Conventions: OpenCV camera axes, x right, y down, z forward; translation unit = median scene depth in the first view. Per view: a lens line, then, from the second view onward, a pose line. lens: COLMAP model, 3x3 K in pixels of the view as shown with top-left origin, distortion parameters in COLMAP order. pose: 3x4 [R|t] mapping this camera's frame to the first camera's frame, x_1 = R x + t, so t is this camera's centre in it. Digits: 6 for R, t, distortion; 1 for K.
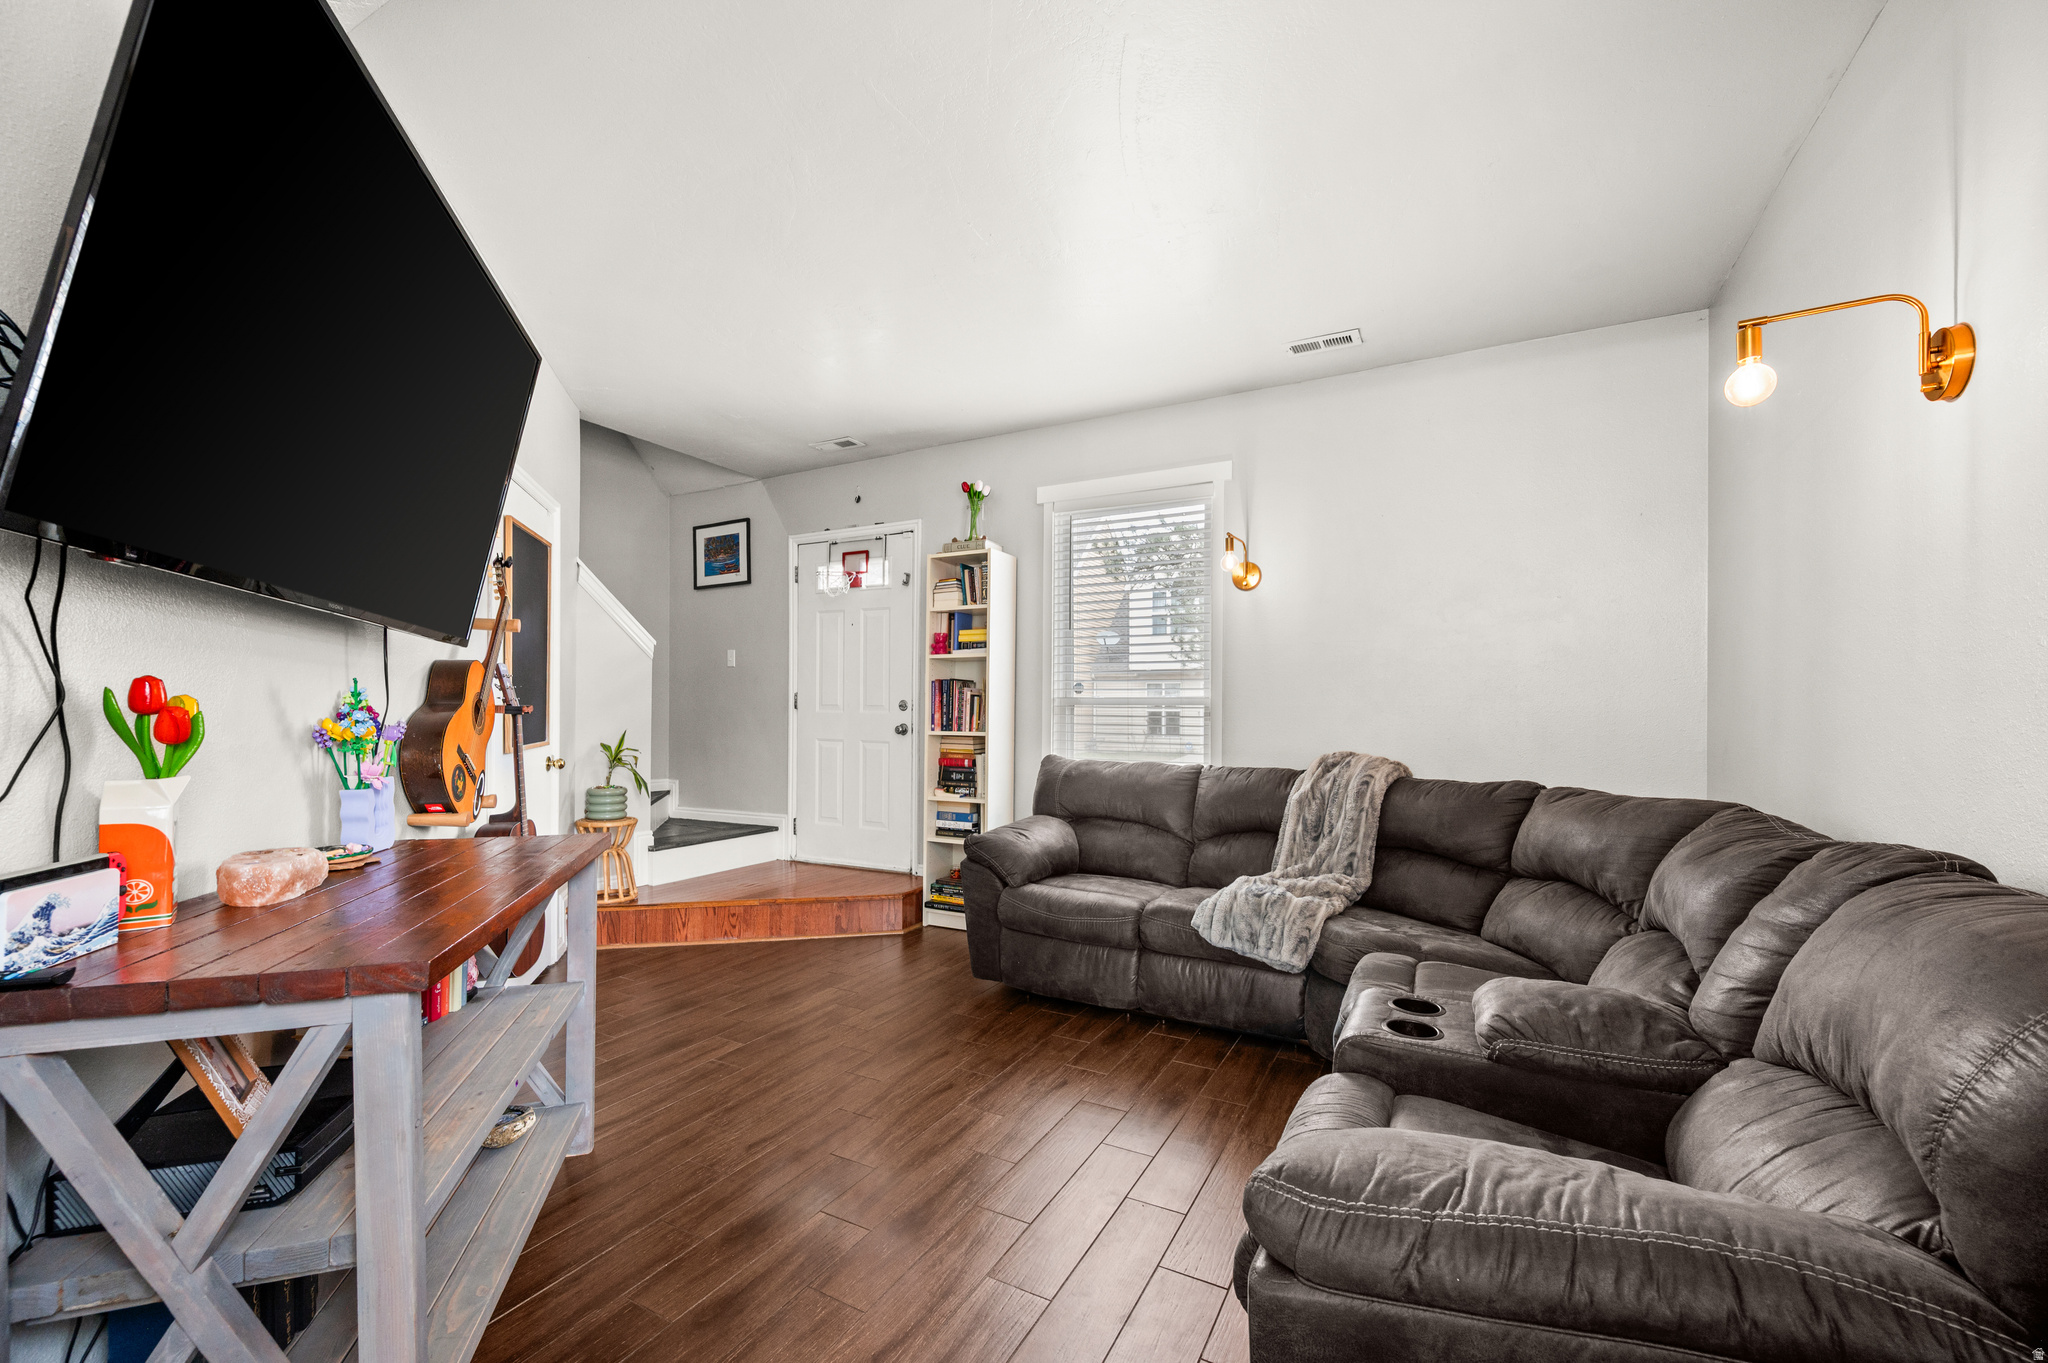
lens RADIAL K [[816.7, 0, 1026.6], [0, 816.7, 702.6], [0, 0, 1]] dist [-0.001257, -0.000147]
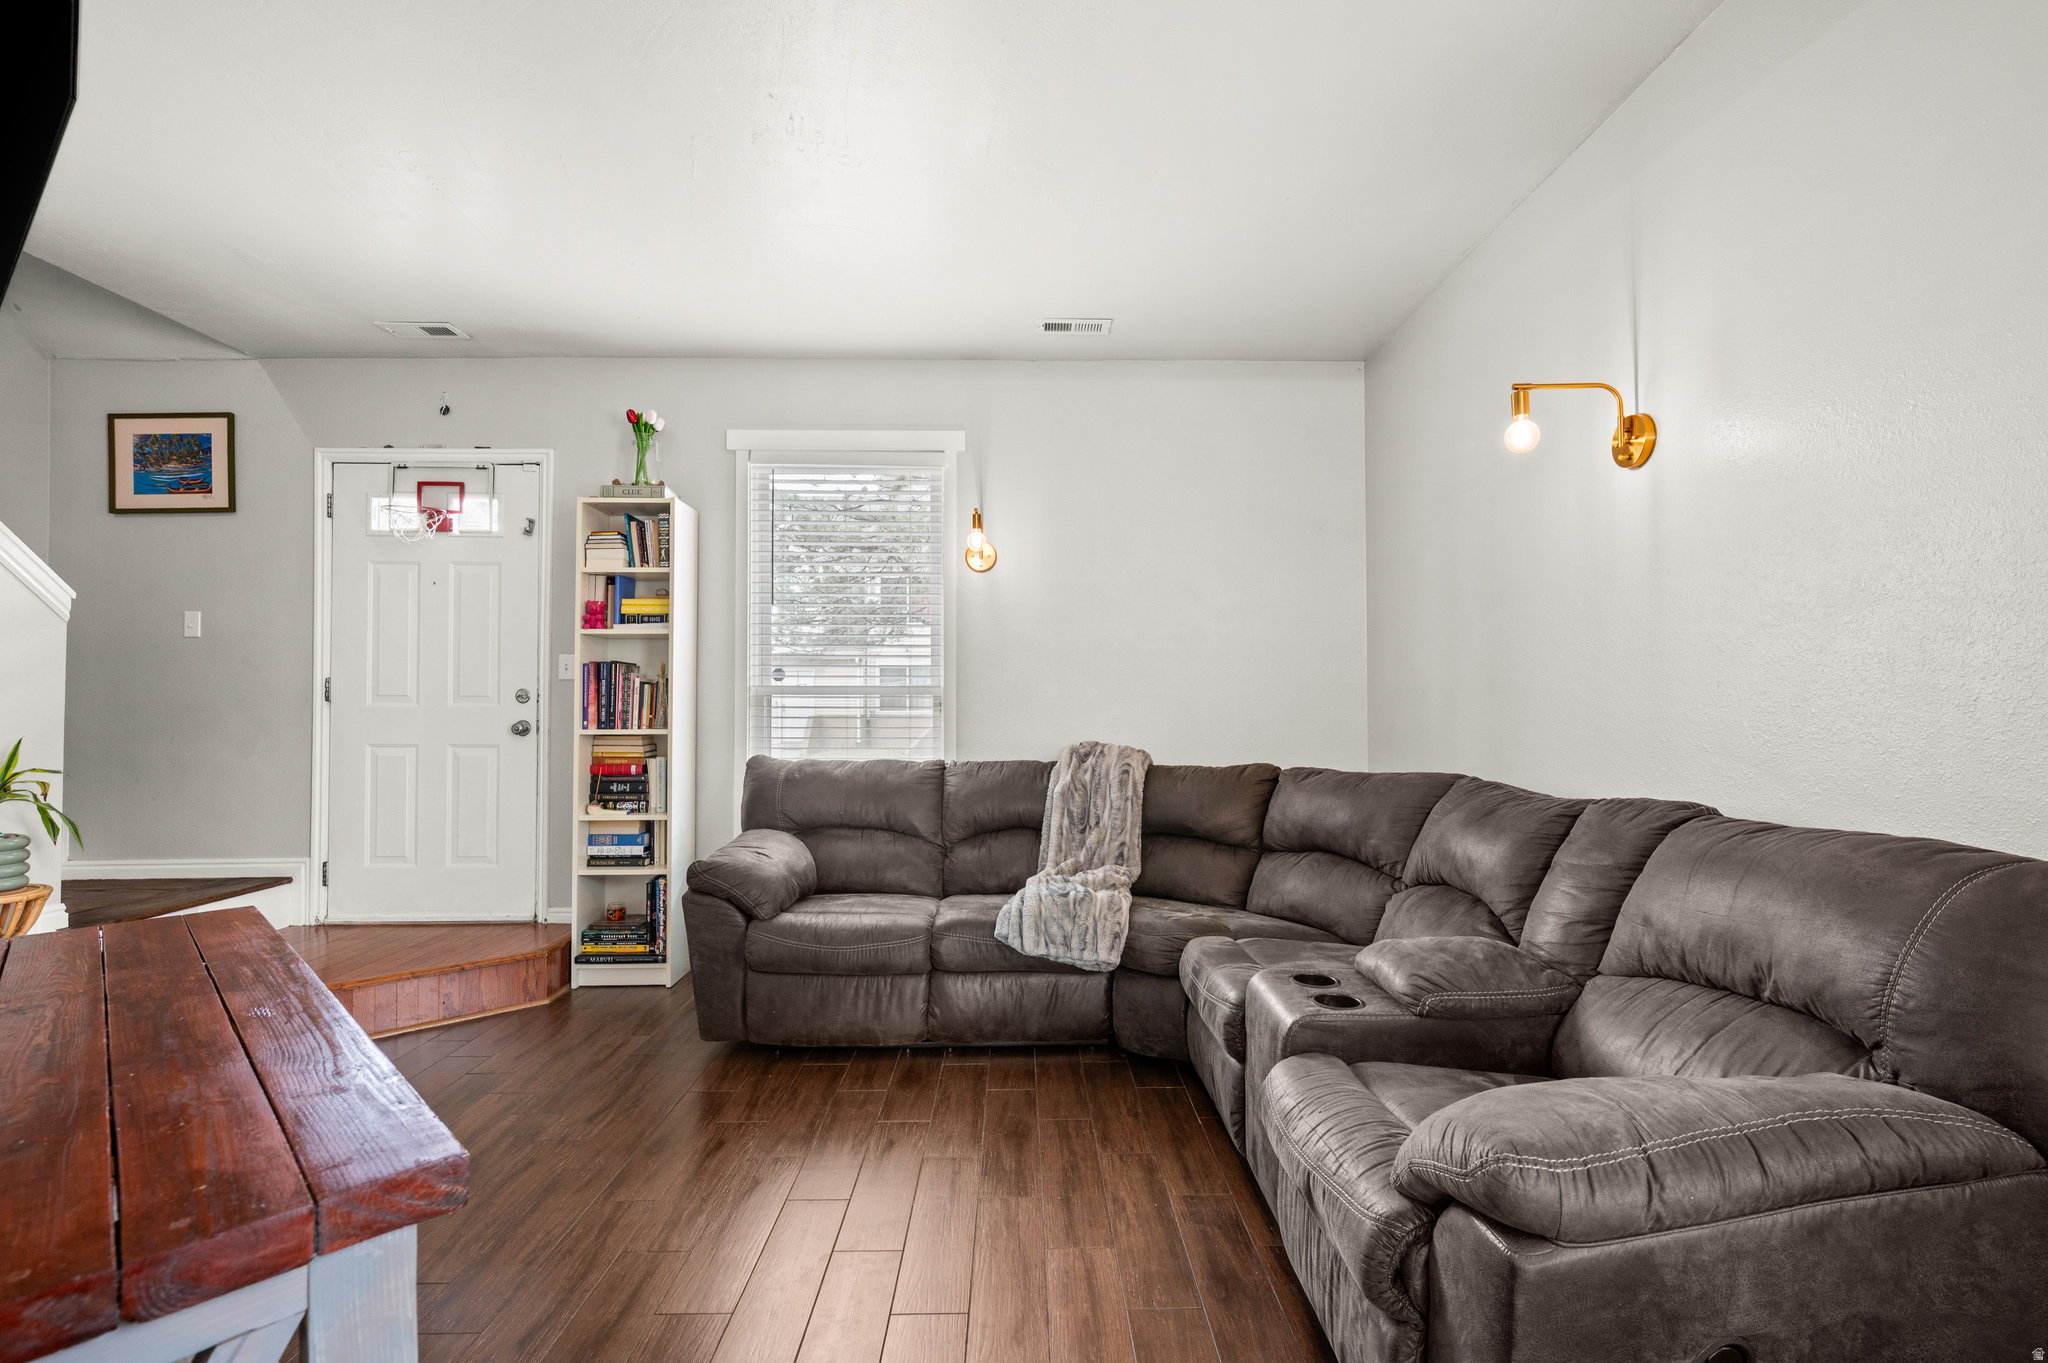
lens RADIAL K [[905.3, 0, 1025.3], [0, 905.3, 678.3], [0, 0, 1]] dist [-0.000202, -0.000884]
pose [[0.872985, 0.006157, 0.487708, -0.213816], [0.000942, 0.999897, -0.014310, -0.000503], [-0.487746, 0.012952, 0.872890, 0.080195]]
